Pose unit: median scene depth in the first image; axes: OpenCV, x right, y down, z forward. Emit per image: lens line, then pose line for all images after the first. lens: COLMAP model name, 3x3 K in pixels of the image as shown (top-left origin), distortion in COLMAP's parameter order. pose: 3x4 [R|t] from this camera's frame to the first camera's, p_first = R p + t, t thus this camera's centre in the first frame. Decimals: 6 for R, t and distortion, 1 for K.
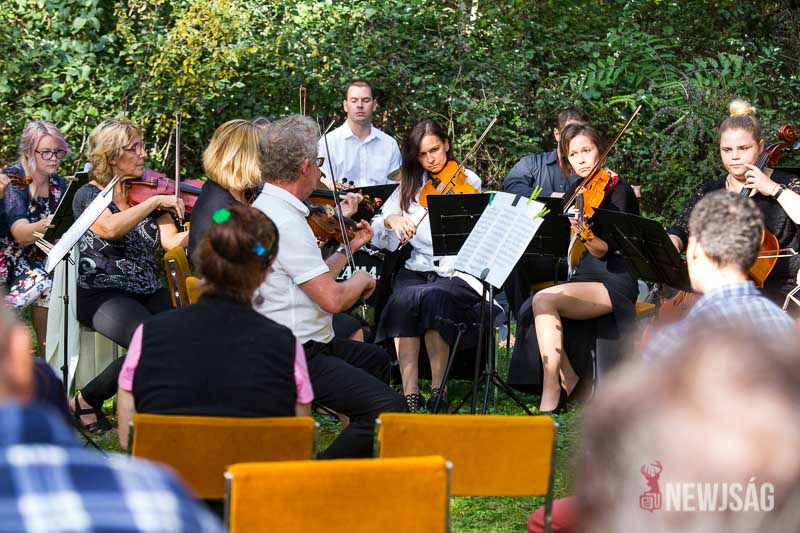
lens RADIAL K [[2586.2, 0, 400.0], [0, 2586.2, 266.5], [0, 0, 1]] dist [0.143749, 1.762388]
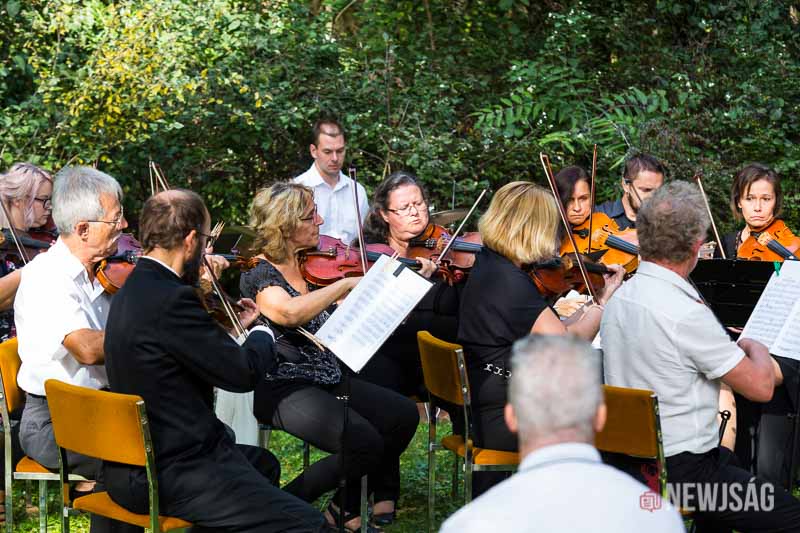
lens RADIAL K [[2586.2, 0, 400.0], [0, 2586.2, 266.5], [0, 0, 1]] dist [0.143749, 1.762388]
pose [[0.966660, -0.018507, 0.255395, -0.221468], [0.019360, 0.999812, -0.000828, -0.020296], [-0.255332, 0.005745, 0.966836, 0.127221]]
